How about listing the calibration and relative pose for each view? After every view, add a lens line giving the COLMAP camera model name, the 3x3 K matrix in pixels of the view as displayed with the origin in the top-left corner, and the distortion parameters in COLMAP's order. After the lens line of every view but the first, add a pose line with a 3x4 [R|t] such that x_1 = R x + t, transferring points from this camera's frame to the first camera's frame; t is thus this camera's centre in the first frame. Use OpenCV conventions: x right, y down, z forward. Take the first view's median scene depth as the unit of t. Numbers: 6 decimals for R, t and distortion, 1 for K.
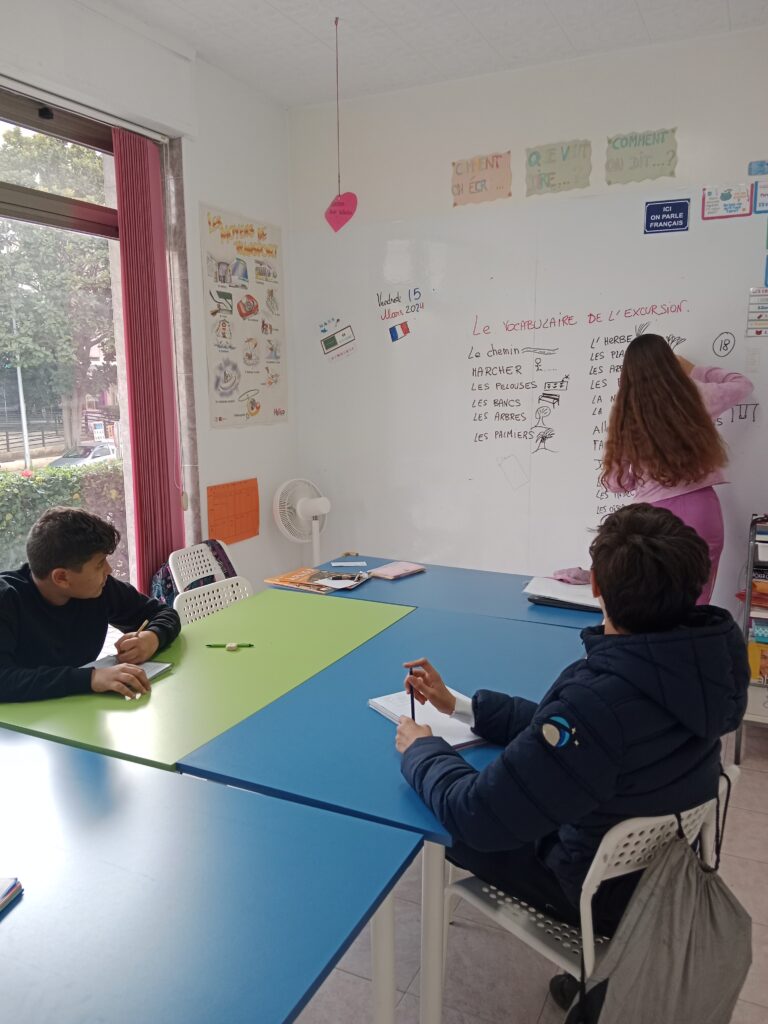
lens RADIAL K [[796.1, 0, 384.0], [0, 796.1, 512.0], [0, 0, 1]] dist [0.107150, -0.138932]
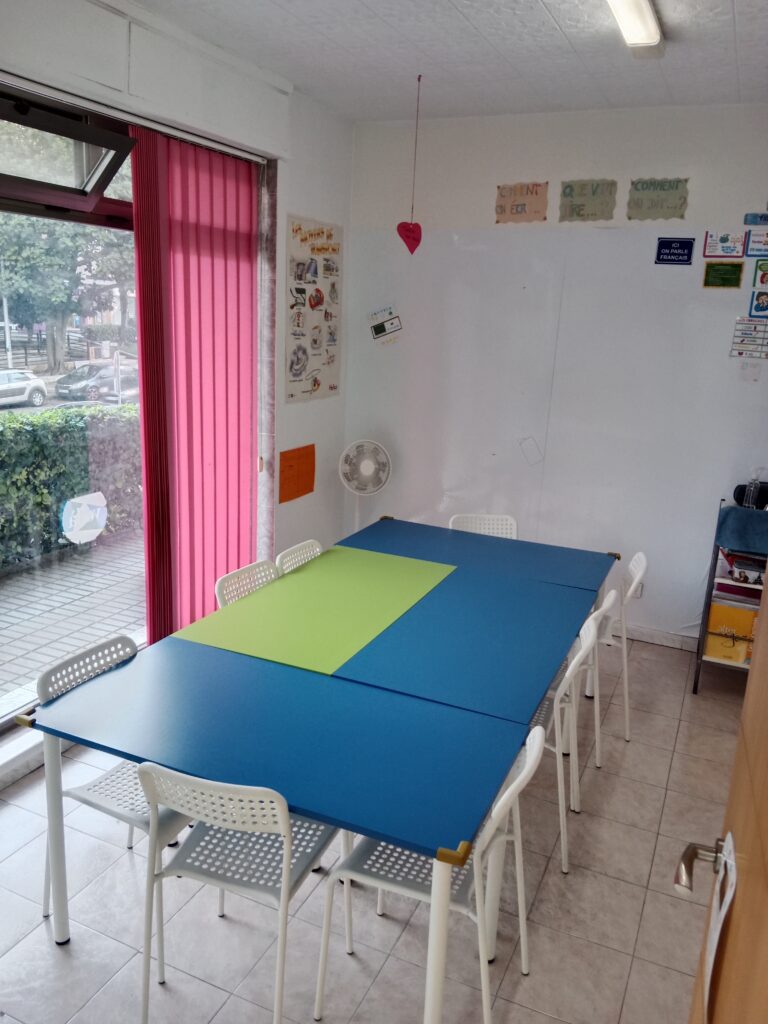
lens RADIAL K [[796.1, 0, 384.0], [0, 796.1, 512.0], [0, 0, 1]] dist [0.107150, -0.138932]
pose [[0.998183, 0.048832, 0.035309, -0.101664], [-0.051539, 0.995436, 0.080322, -0.046555], [-0.031226, -0.081996, 0.996143, -0.210908]]
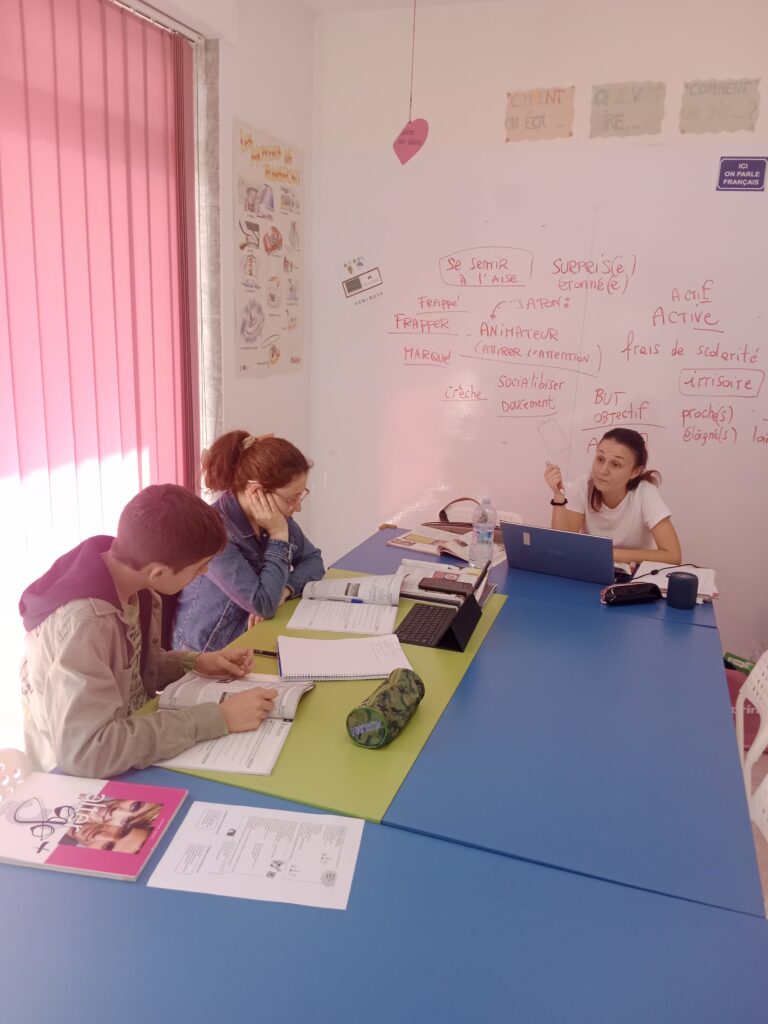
lens RADIAL K [[800.3, 0, 388.8], [0, 800.3, 519.3], [0, 0, 1]] dist [0.077279, -0.115313]
pose [[0.992848, 0.023397, 0.117072, -0.146661], [-0.033614, 0.995721, 0.086077, -0.030338], [-0.114557, -0.089396, 0.989386, 0.074783]]
